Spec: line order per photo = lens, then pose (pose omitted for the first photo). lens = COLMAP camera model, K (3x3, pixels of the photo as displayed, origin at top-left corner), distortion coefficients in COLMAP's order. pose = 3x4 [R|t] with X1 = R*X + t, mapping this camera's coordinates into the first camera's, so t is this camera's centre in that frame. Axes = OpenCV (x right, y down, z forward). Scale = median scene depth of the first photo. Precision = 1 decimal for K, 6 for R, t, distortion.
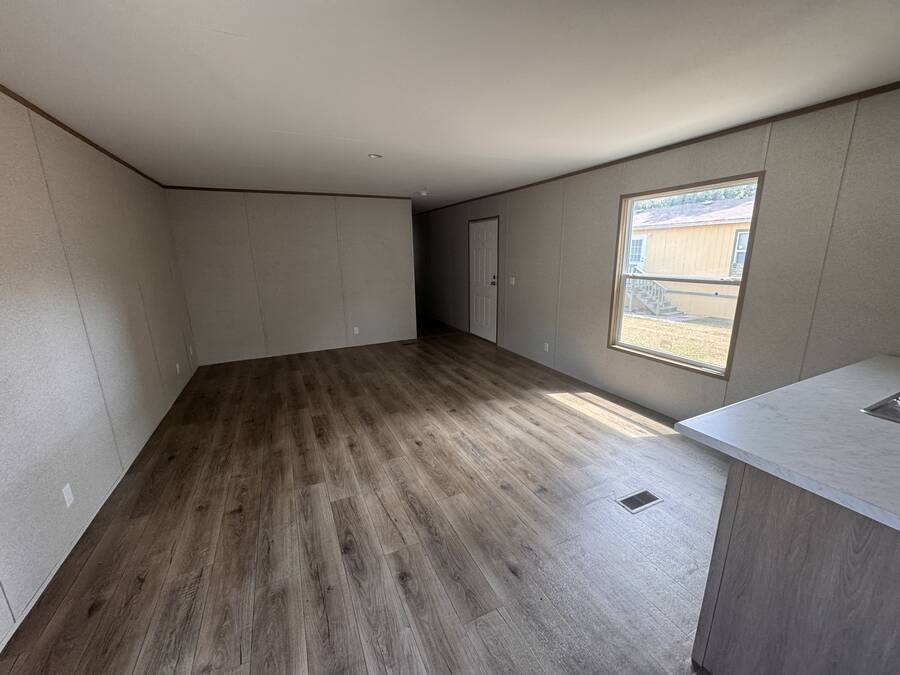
lens RADIAL K [[359.0, 0, 450.0], [0, 359.0, 337.5], [0, 0, 1]] dist [-0.000810, -0.000495]
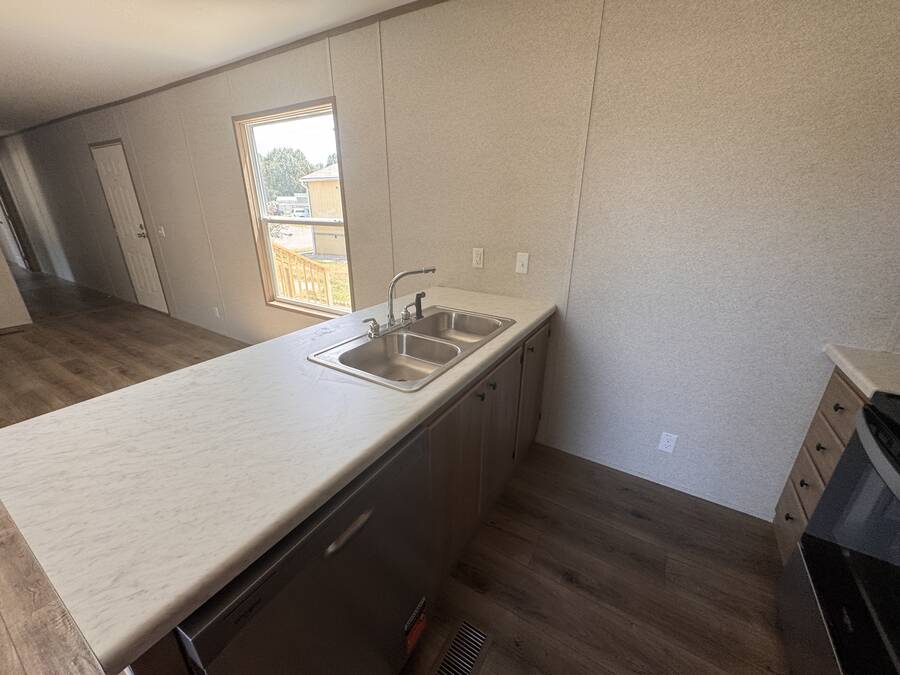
lens RADIAL K [[359.0, 0, 450.0], [0, 359.0, 337.5], [0, 0, 1]] dist [-0.000810, -0.000495]
pose [[0.836779, -0.172555, 0.519640, 0.419833], [0.108167, 0.982436, 0.152051, 0.025073], [-0.536751, -0.071025, 0.840746, 0.023330]]
